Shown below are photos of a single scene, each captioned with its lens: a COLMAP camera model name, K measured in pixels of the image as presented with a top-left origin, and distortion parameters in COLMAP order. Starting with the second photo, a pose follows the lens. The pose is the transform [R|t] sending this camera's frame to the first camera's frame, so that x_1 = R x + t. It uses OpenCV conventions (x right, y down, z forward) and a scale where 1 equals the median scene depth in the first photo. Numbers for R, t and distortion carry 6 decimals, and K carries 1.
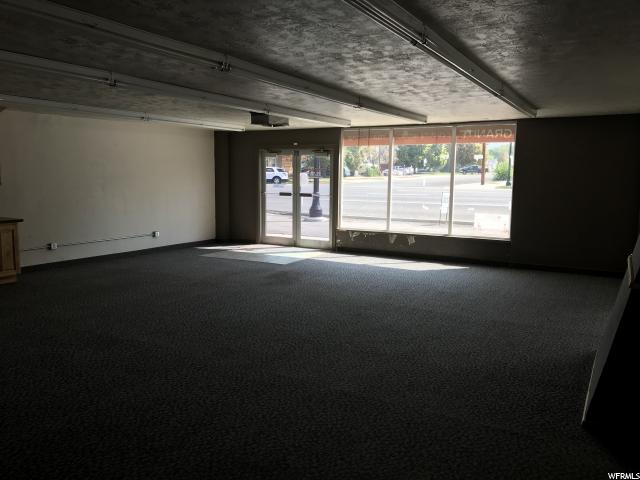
lens RADIAL K [[513.2, 0, 320.0], [0, 513.2, 240.0], [0, 0, 1]] dist [0.040553, 0.000348]
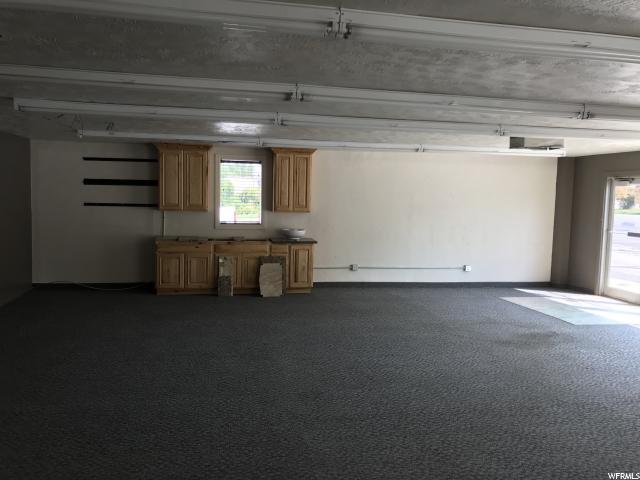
lens RADIAL K [[526.1, 0, 316.5], [0, 526.1, 237.3], [0, 0, 1]] dist [0.013374, -0.004632]
pose [[0.662450, 0.068857, -0.745935, 0.225157], [-0.115433, 0.993256, -0.010826, -0.025808], [0.740159, 0.093277, 0.665931, 0.149719]]
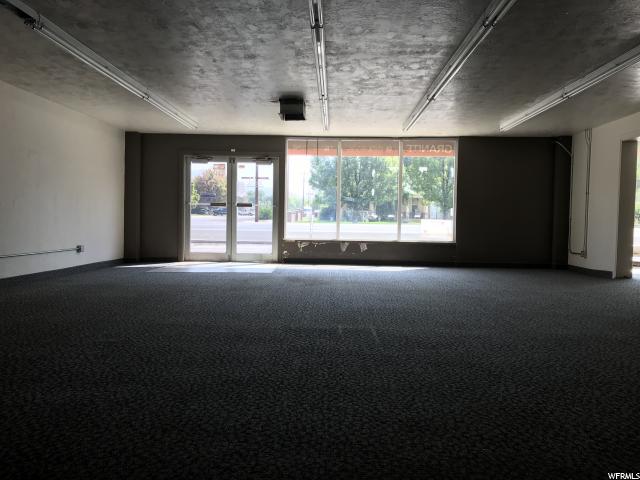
lens RADIAL K [[526.1, 0, 316.5], [0, 526.1, 237.3], [0, 0, 1]] dist [0.013374, -0.004632]
pose [[0.878467, -0.010444, 0.477688, -0.401755], [0.053227, 0.995677, -0.076115, 0.054838], [-0.474829, 0.092290, 0.875226, 0.115961]]
